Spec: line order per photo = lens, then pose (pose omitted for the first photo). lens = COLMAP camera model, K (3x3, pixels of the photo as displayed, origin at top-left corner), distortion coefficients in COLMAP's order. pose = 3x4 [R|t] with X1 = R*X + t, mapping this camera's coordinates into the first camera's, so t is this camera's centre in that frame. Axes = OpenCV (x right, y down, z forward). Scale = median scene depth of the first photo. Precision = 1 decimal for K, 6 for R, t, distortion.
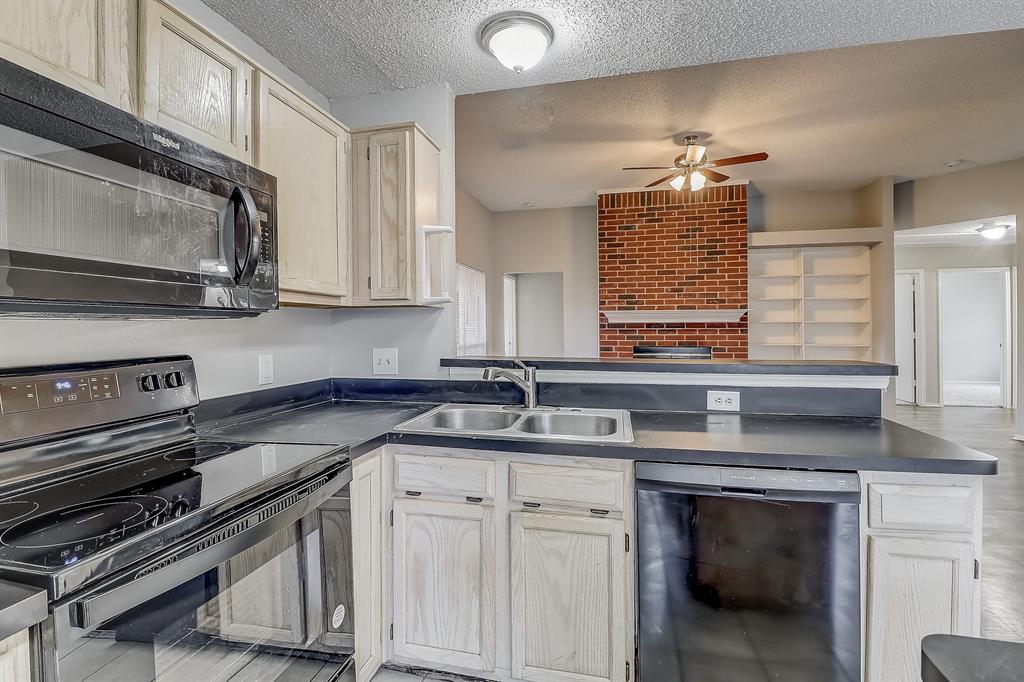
lens RADIAL K [[463.0, 0, 497.4], [0, 463.0, 326.9], [0, 0, 1]] dist [-0.025992, -0.000529]
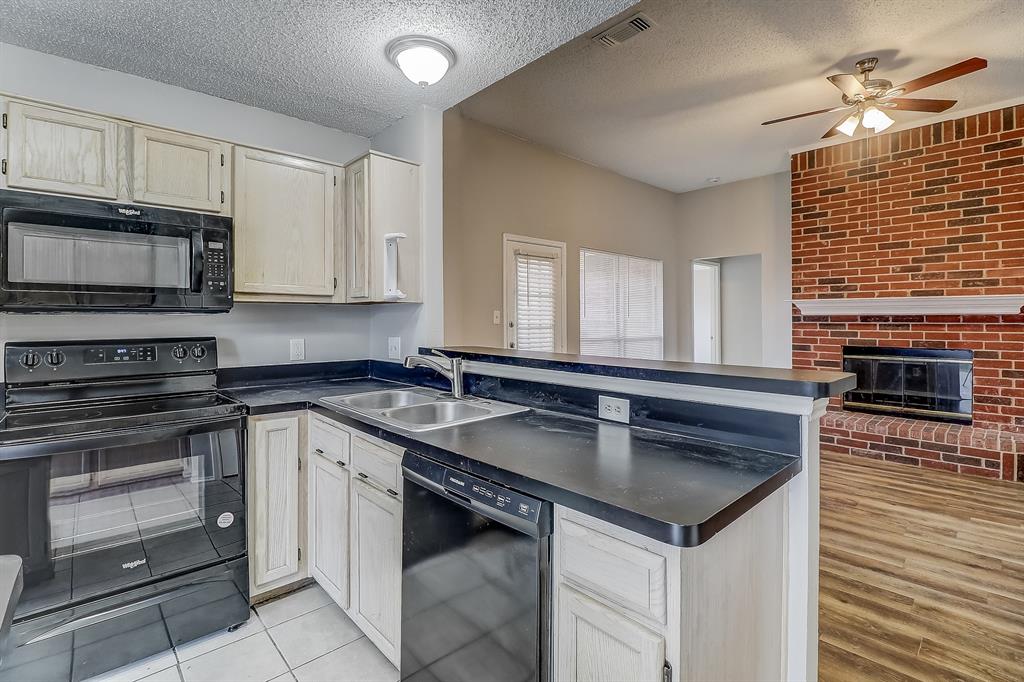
lens RADIAL K [[471.9, 0, 507.8], [0, 471.9, 315.9], [0, 0, 1]] dist [-0.022319, -0.001063]
pose [[0.837579, 0.000897, -0.546316, 0.261109], [-0.003819, 0.999984, -0.004213, -0.001716], [0.546304, 0.005615, 0.837568, 0.055907]]
